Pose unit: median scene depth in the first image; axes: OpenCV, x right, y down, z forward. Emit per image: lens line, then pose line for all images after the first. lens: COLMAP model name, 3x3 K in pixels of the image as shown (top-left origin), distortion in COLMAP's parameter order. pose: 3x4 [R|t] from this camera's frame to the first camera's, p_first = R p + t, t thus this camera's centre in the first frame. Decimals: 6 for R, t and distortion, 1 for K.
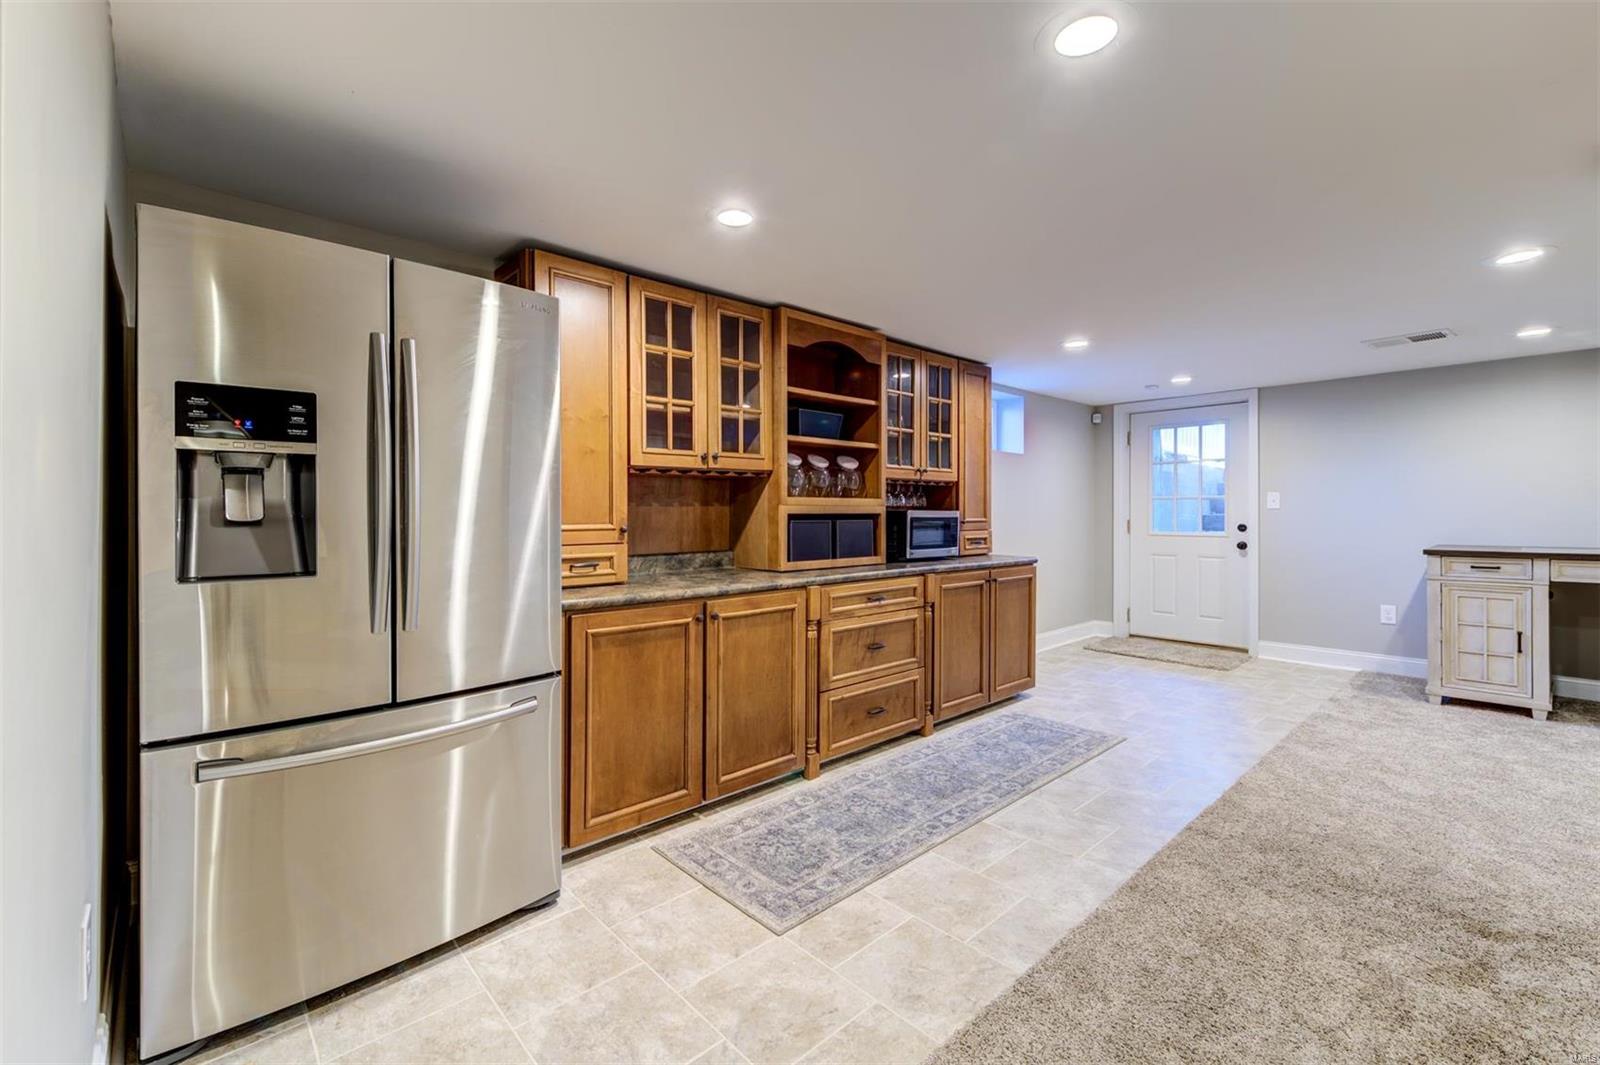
lens RADIAL K [[679.6, 0, 770.7], [0, 679.6, 500.8], [0, 0, 1]] dist [0.018278, 0.000211]
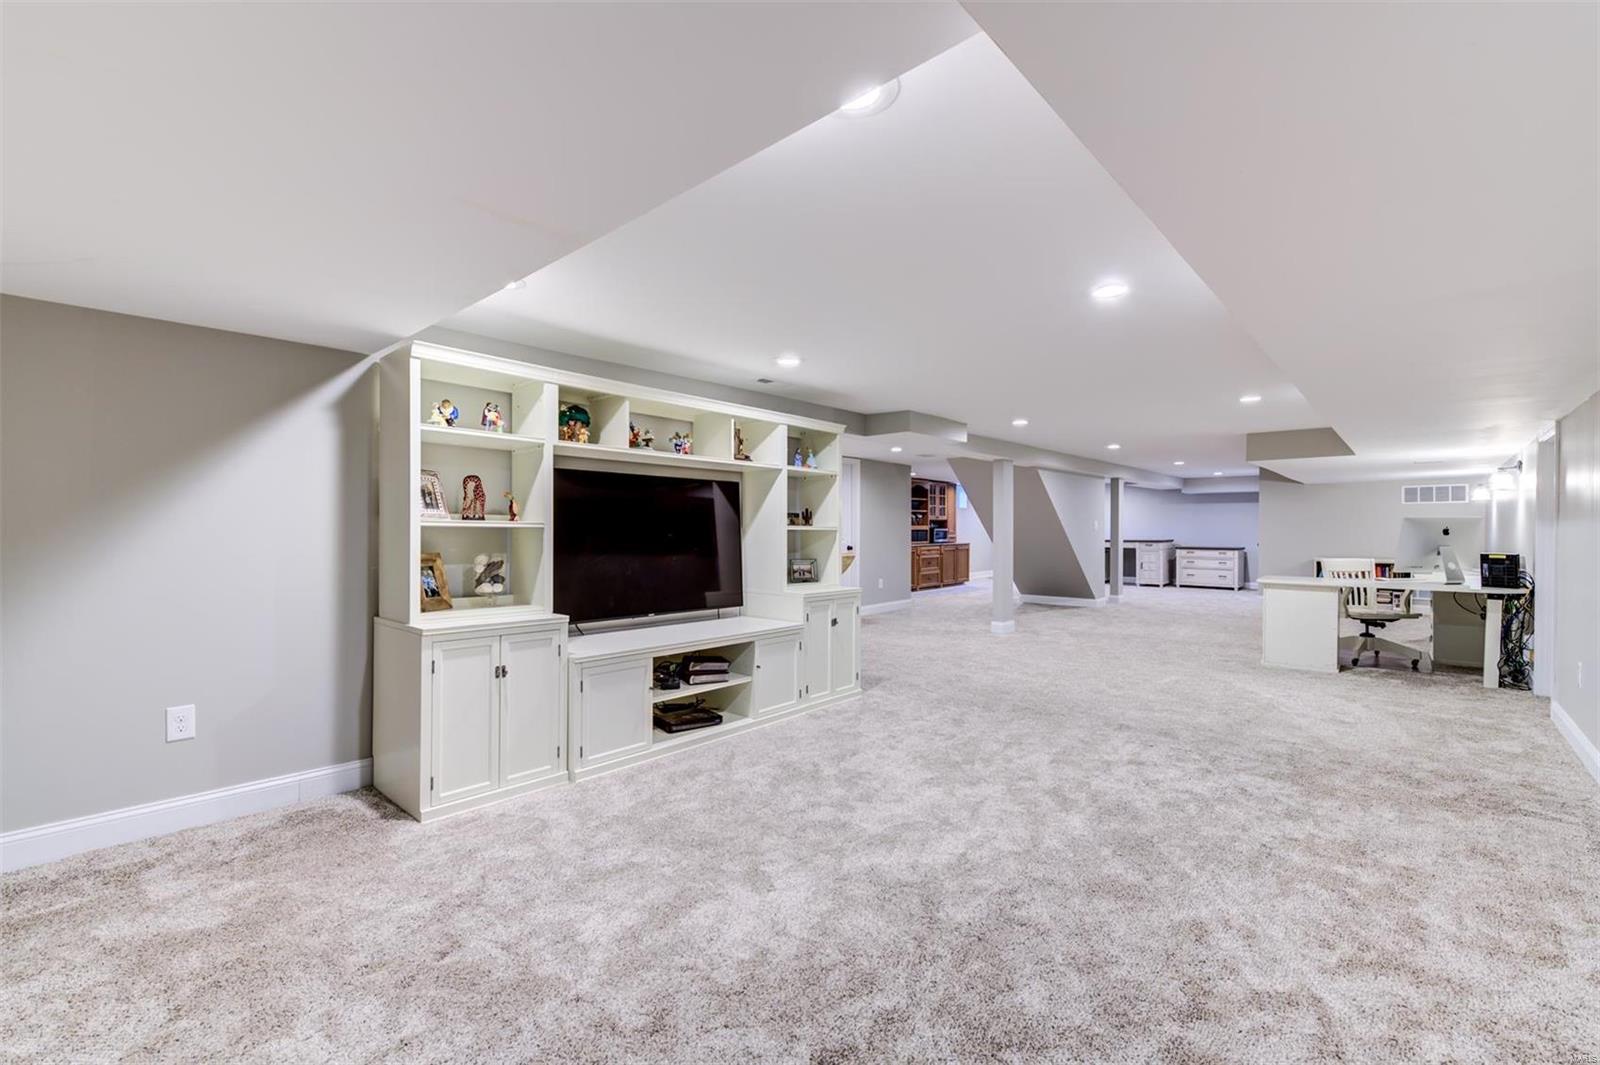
lens RADIAL K [[686.0, 0, 799.8], [0, 686.0, 532.5], [0, 0, 1]] dist [0.003562, 0.000076]
pose [[0.993952, -0.002097, 0.109792, -0.886234], [-0.000686, 0.999680, 0.025304, -0.055615], [-0.109810, -0.025227, 0.993632, -2.470622]]
